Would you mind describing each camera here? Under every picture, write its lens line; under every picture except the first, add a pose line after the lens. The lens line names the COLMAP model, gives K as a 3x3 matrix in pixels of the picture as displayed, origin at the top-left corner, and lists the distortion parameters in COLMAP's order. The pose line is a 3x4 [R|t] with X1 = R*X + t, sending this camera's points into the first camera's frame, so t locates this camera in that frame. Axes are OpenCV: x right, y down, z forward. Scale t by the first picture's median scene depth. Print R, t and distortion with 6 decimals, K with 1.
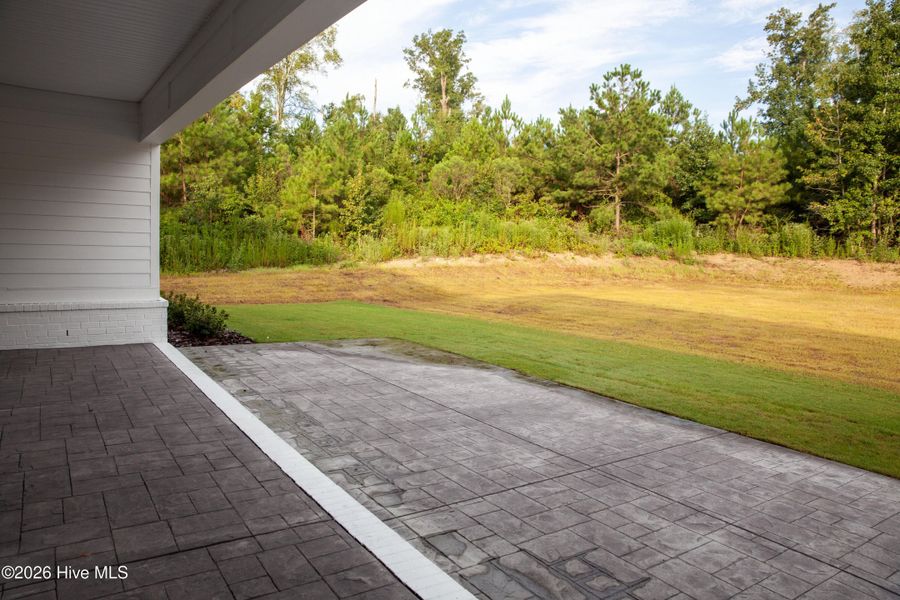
lens RADIAL K [[626.8, 0, 446.4], [0, 626.8, 303.5], [0, 0, 1]] dist [-0.095215, 0.066202]
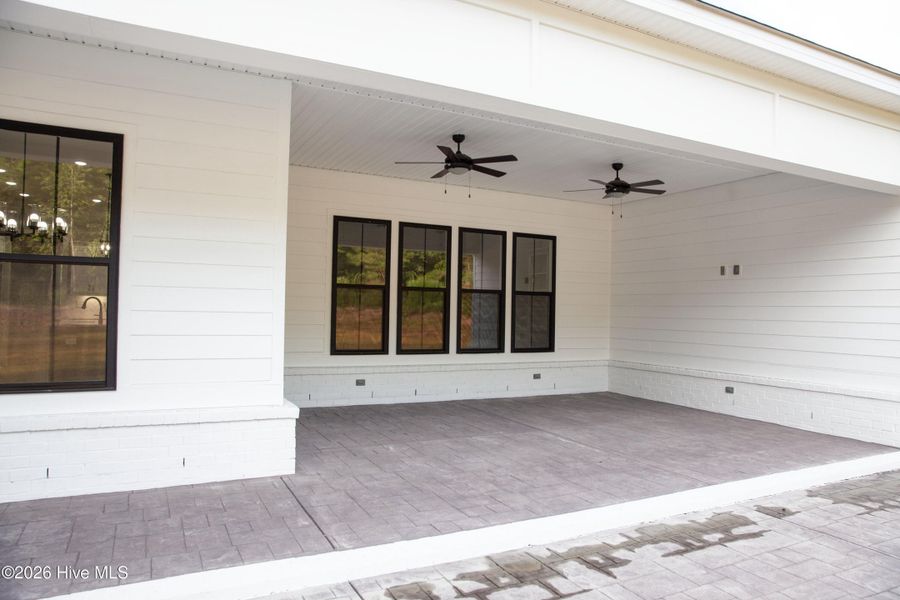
lens RADIAL K [[626.8, 0, 446.4], [0, 626.8, 303.5], [0, 0, 1]] dist [-0.095215, 0.066202]
pose [[-0.135331, -0.041288, -0.989940, 0.639116], [-0.118017, 0.992690, -0.025269, -0.053024], [0.983747, 0.113410, -0.139214, 0.952739]]
